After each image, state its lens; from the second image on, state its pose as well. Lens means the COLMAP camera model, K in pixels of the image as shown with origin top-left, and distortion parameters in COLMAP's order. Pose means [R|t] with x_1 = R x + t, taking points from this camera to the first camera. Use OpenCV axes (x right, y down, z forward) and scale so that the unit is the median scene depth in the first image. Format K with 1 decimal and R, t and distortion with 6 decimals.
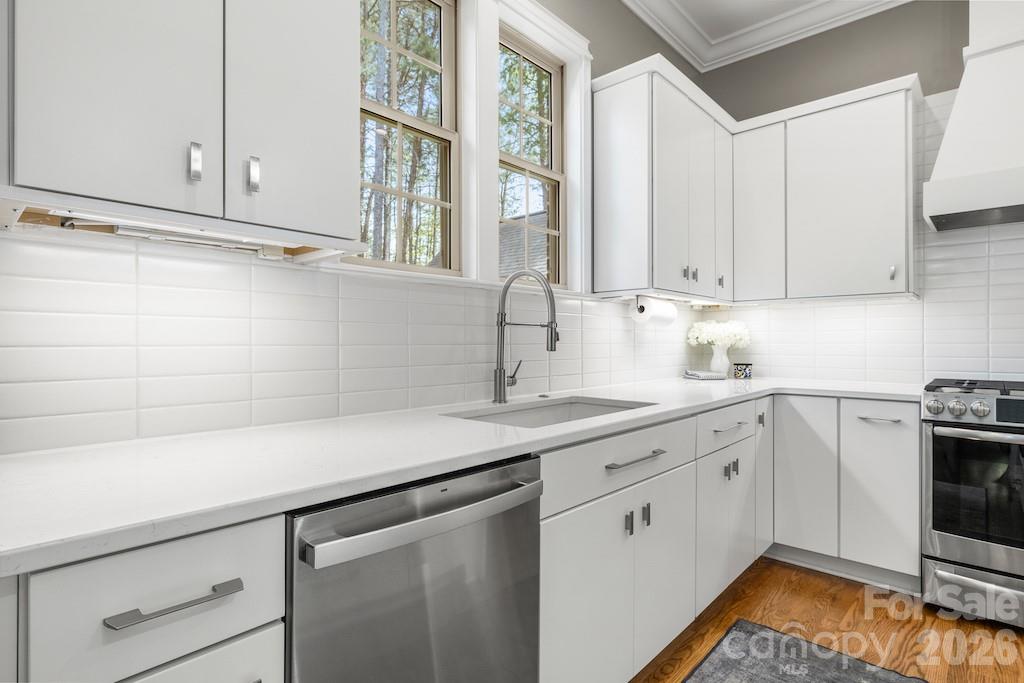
lens RADIAL K [[522.8, 0, 512.0], [0, 522.8, 341.5], [0, 0, 1]] dist [-0.000805, -0.000298]
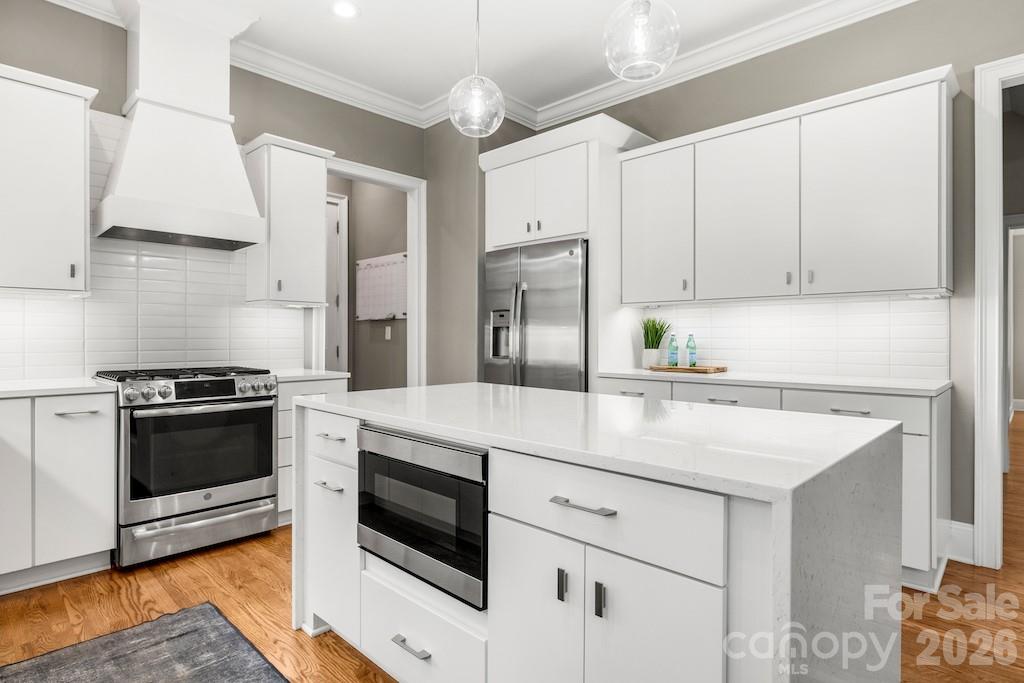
lens RADIAL K [[530.9, 0, 512.0], [0, 530.9, 341.5], [0, 0, 1]] dist [-0.000470, 0.000309]
pose [[0.012349, -0.006716, 0.999901, -0.337560], [-0.004924, 0.999965, 0.006778, -0.003480], [-0.999912, -0.005007, 0.012316, 0.134515]]
